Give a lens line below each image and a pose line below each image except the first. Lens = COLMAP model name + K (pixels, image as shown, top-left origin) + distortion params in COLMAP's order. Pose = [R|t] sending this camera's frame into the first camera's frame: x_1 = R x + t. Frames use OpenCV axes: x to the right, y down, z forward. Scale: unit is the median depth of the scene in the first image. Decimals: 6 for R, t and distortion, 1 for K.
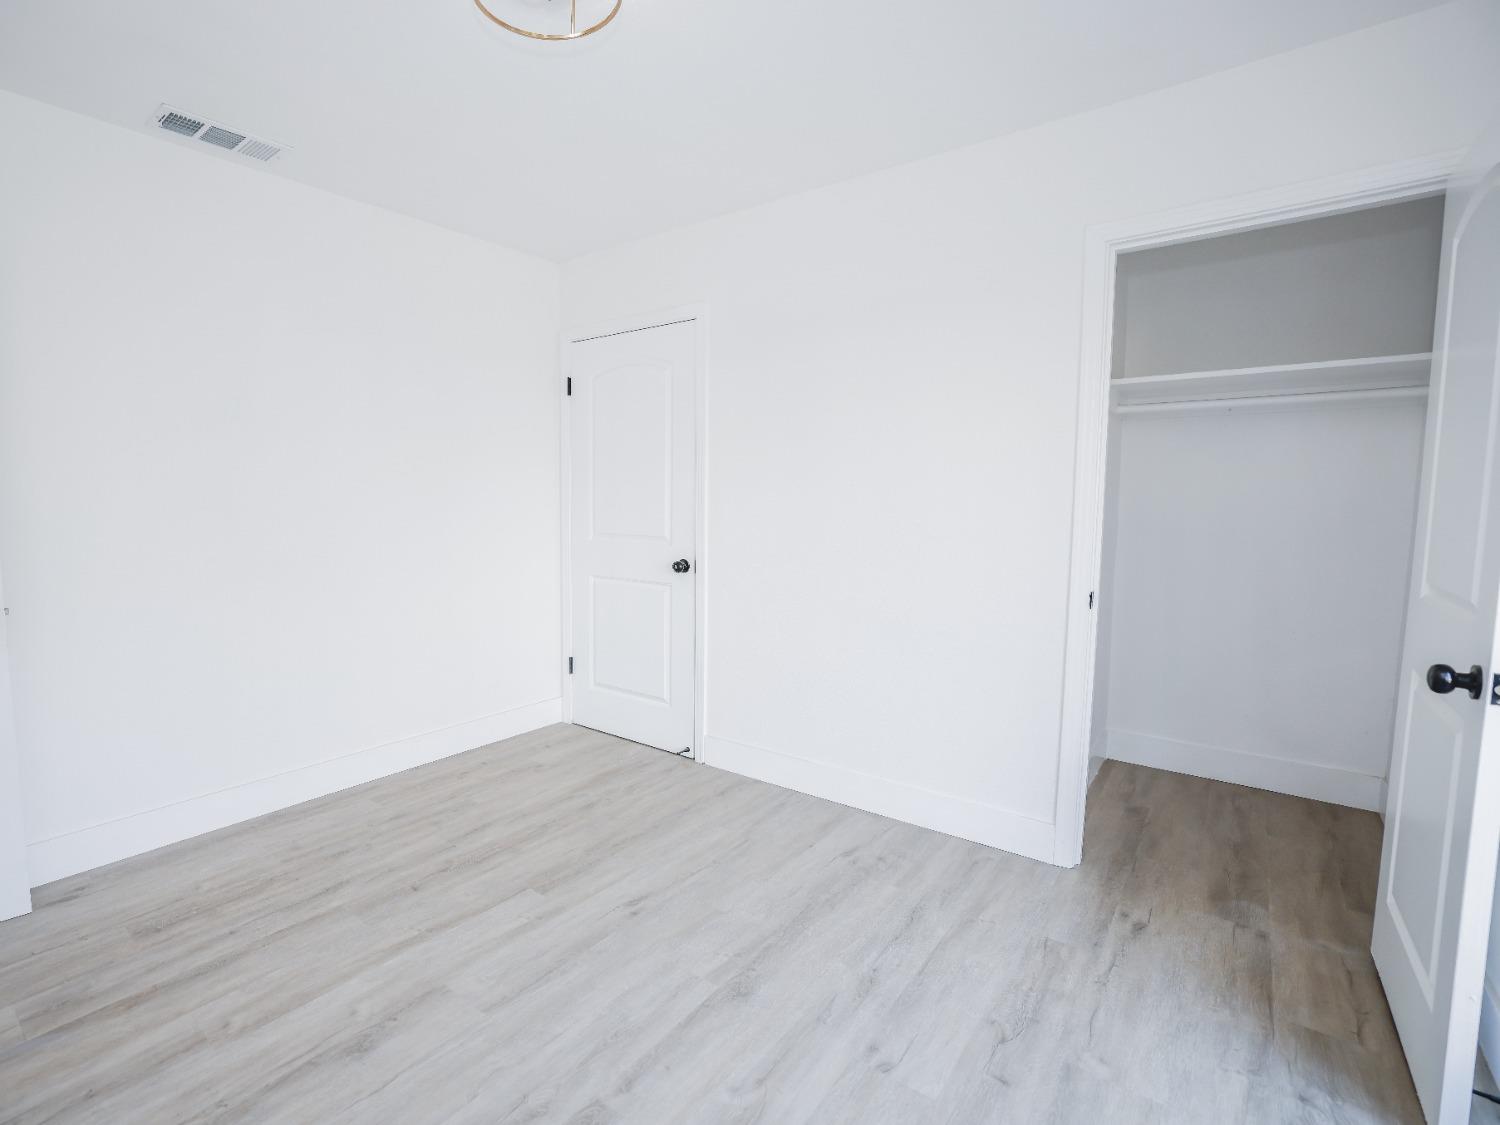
lens RADIAL K [[716.4, 0, 735.0], [0, 716.4, 571.6], [0, 0, 1]] dist [-0.049995, 0.016053]
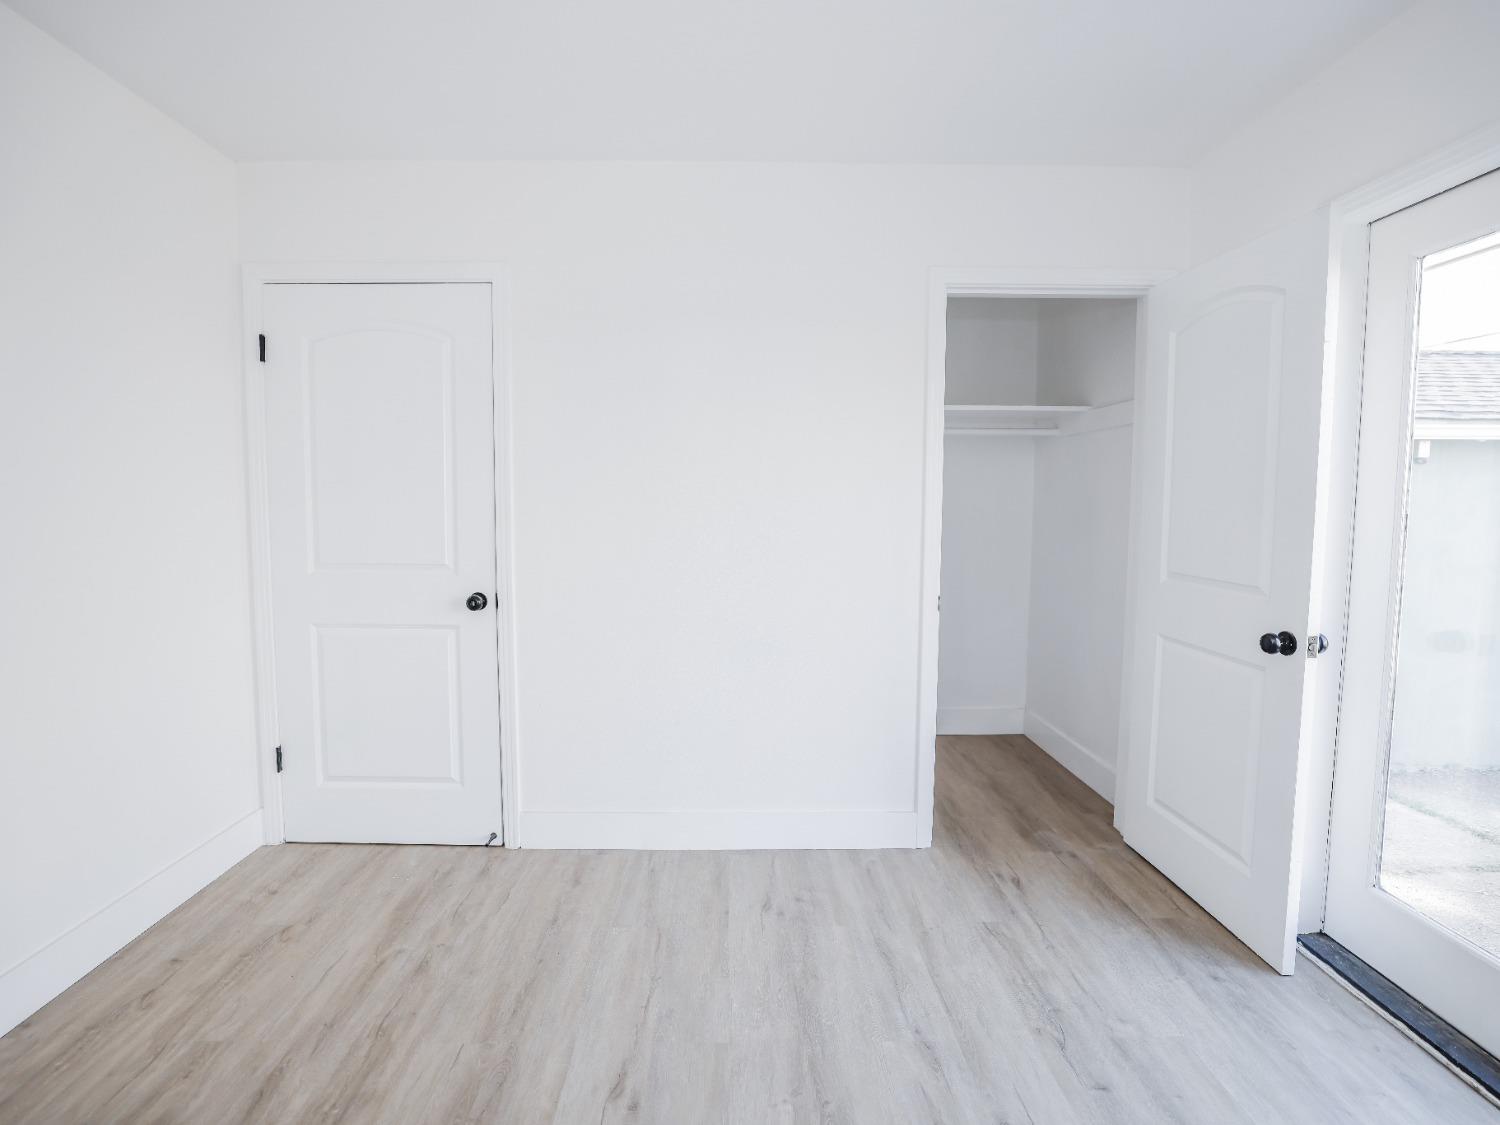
lens RADIAL K [[668.5, 0, 759.9], [0, 668.5, 558.9], [0, 0, 1]] dist [-0.041946, 0.007738]
pose [[0.793279, -0.052003, 0.606633, -0.344176], [0.061907, 0.998071, 0.004605, -0.049446], [-0.605703, 0.033902, 0.794968, 0.328816]]
